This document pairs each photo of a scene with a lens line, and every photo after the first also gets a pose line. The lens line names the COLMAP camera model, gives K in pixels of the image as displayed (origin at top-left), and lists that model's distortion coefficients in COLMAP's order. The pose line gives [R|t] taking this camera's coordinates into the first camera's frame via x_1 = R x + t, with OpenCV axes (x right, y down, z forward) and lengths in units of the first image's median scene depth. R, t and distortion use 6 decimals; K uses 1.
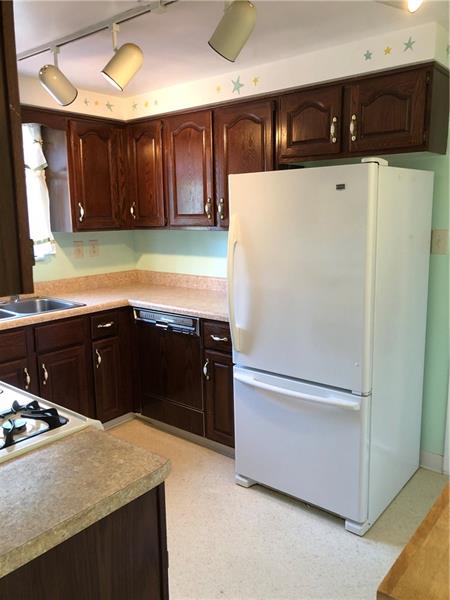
lens RADIAL K [[497.4, 0, 225.0], [0, 497.4, 300.0], [0, 0, 1]] dist [0.075486, -0.132409]
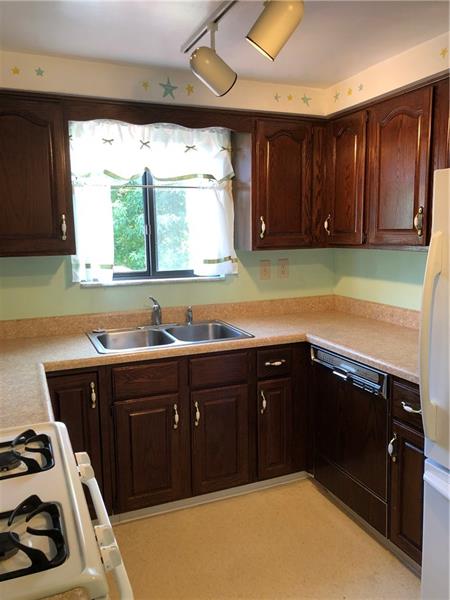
lens RADIAL K [[497.4, 0, 225.0], [0, 497.4, 300.0], [0, 0, 1]] dist [0.075486, -0.132409]
pose [[0.885951, 0.069411, -0.458555, 0.060412], [-0.081059, 0.996693, -0.005742, -0.043849], [0.456640, 0.042257, 0.888648, 0.232857]]
